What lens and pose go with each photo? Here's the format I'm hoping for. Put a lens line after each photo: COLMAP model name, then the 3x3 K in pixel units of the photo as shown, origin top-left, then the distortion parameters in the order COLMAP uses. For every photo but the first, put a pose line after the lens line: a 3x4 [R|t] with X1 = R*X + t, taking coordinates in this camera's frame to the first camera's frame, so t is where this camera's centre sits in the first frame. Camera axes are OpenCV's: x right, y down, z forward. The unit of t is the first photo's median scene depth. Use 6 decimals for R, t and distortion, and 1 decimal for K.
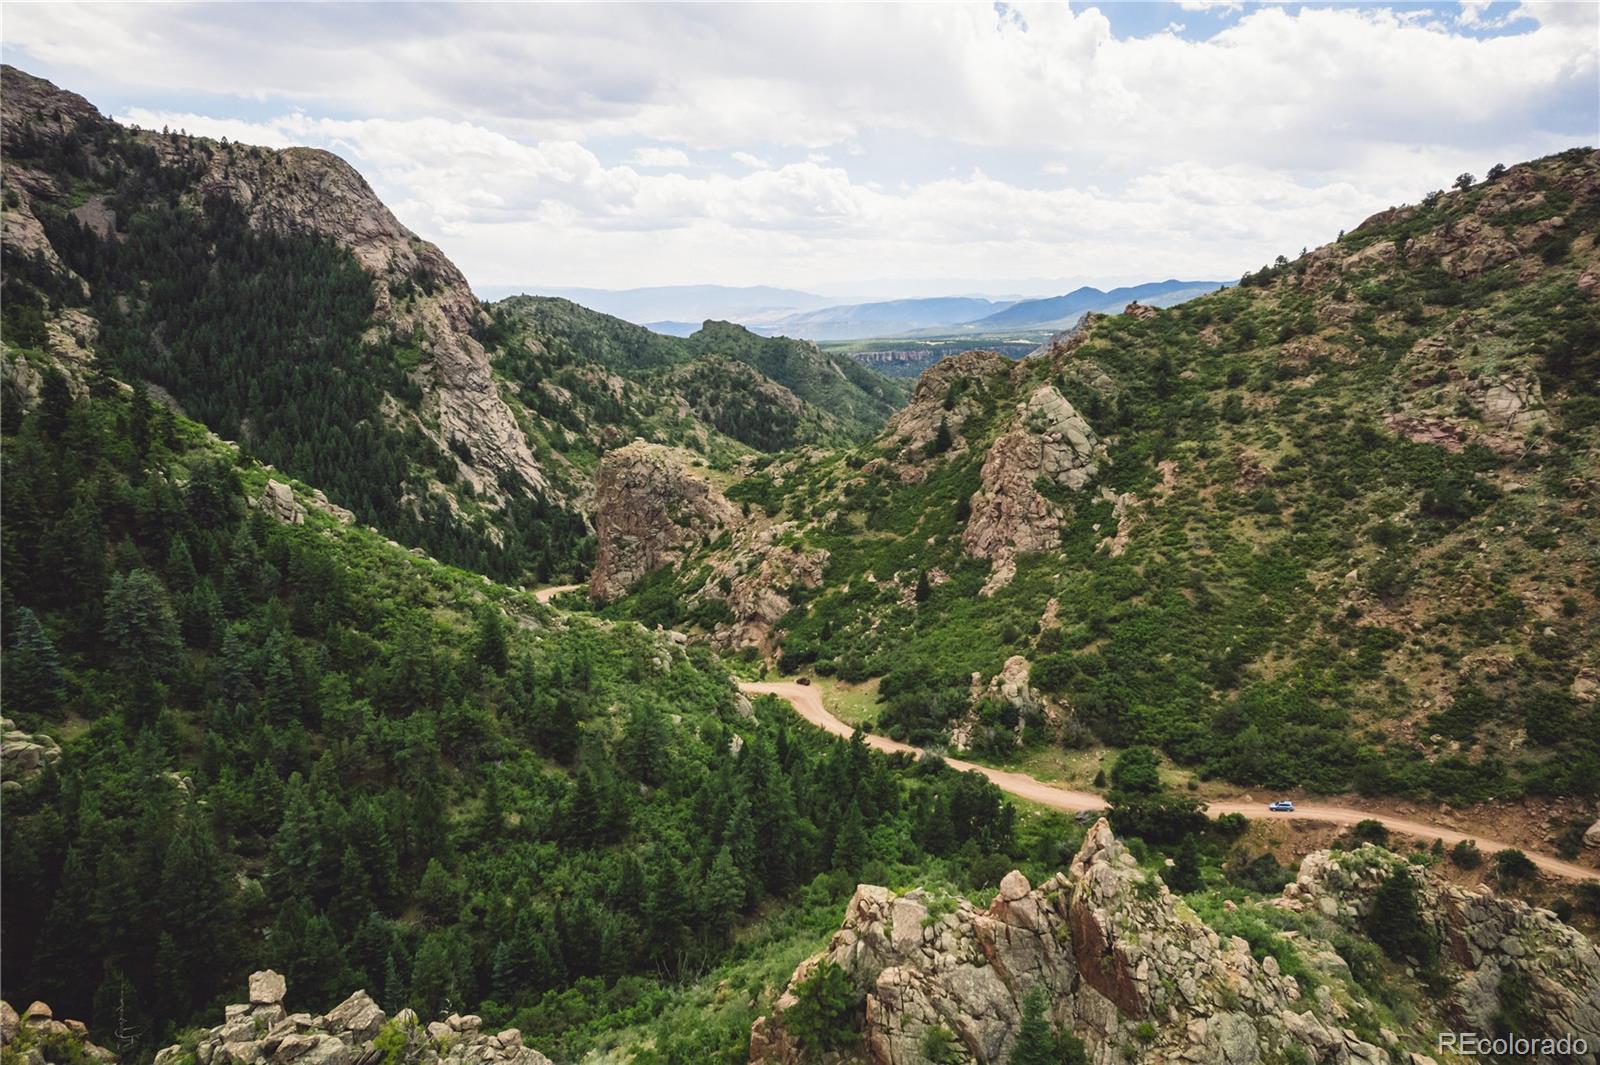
lens RADIAL K [[1031.7, 0, 815.2], [0, 1031.7, 538.0], [0, 0, 1]] dist [-0.070250, 0.065951]
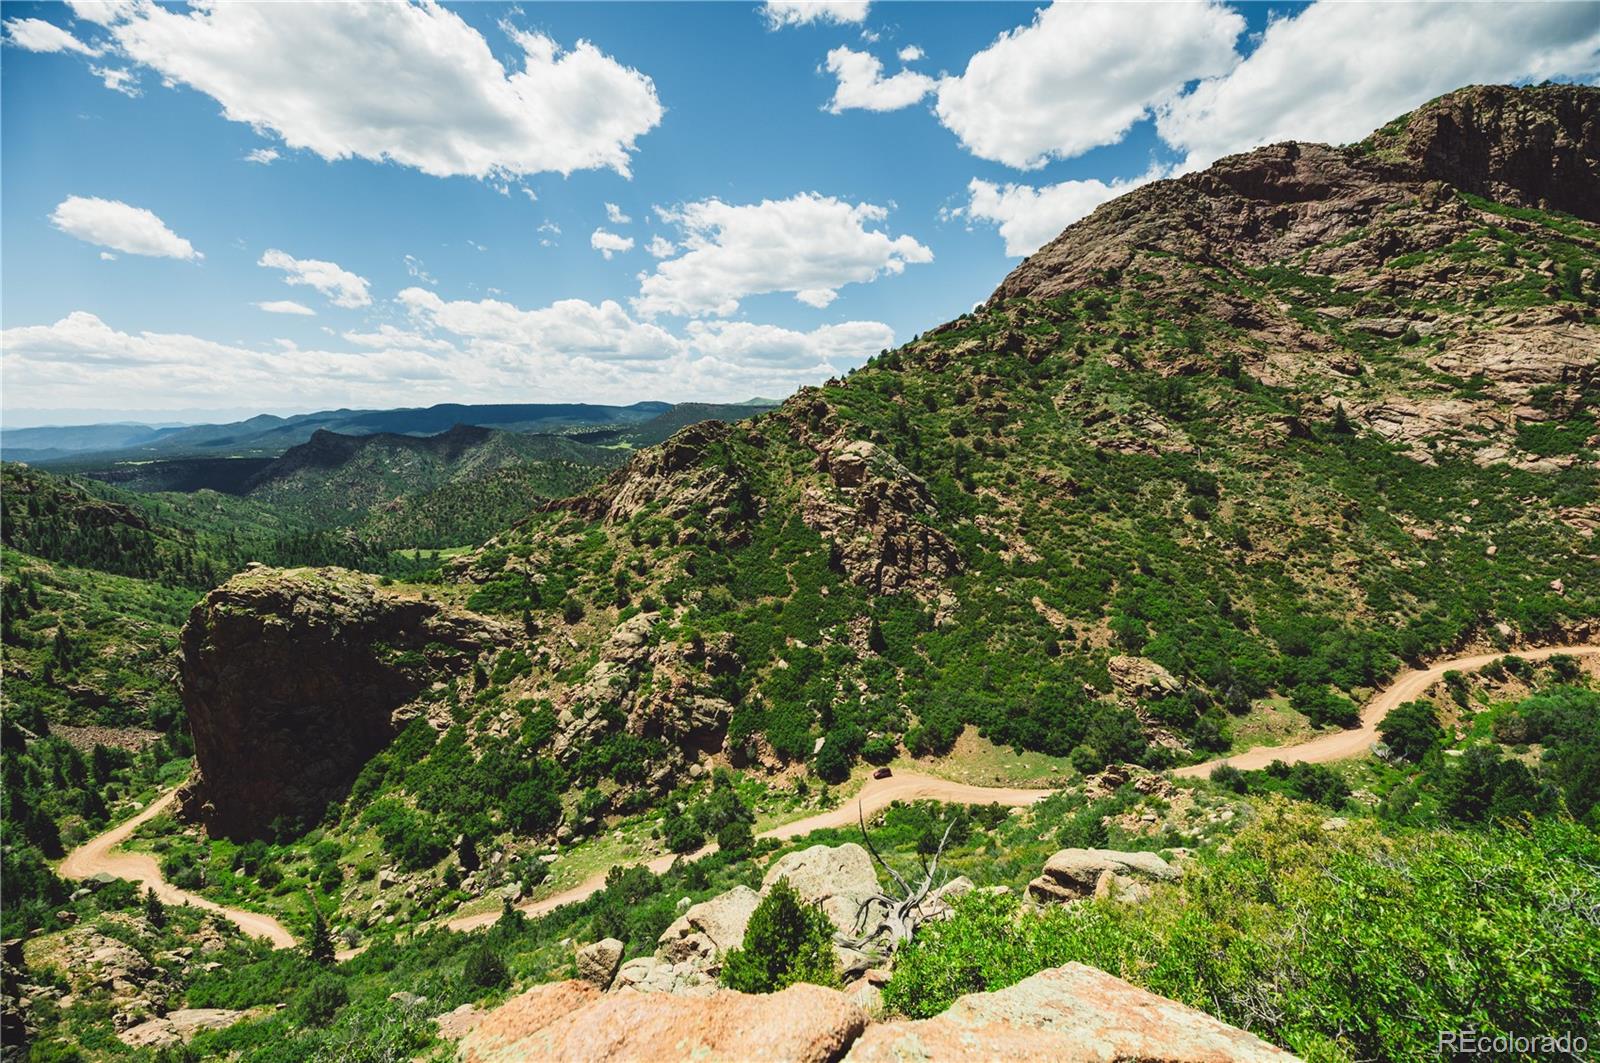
lens RADIAL K [[646.6, 0, 803.0], [0, 646.6, 535.1], [0, 0, 1]] dist [0.002853, -0.001766]
pose [[0.569834, -0.148546, 0.808223, -0.654091], [0.196063, 0.979699, 0.041828, -0.134609], [-0.798028, 0.134628, 0.587390, 0.987728]]
